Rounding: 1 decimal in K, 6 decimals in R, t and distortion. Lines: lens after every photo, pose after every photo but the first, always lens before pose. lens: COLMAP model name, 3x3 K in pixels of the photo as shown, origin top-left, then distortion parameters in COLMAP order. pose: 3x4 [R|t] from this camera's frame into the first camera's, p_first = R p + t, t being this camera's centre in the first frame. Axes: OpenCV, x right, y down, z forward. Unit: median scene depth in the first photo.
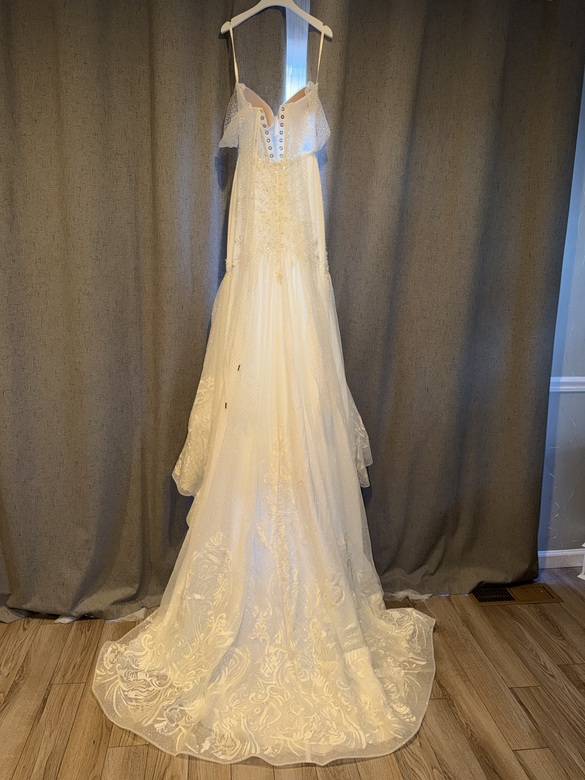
lens RADIAL K [[563.5, 0, 292.5], [0, 563.5, 390.0], [0, 0, 1]] dist [0.073374, -0.080628]
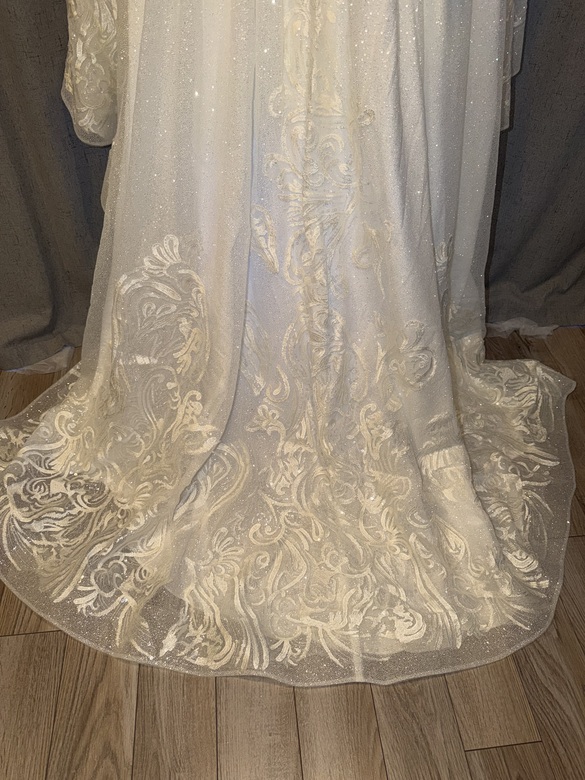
lens RADIAL K [[558.2, 0, 292.5], [0, 558.2, 390.0], [0, 0, 1]] dist [0.062894, -0.088289]
pose [[0.999737, 0.019311, -0.012401, -0.027648], [-0.008657, 0.817771, 0.575478, 0.100041], [0.021254, -0.575219, 0.817723, 0.602080]]
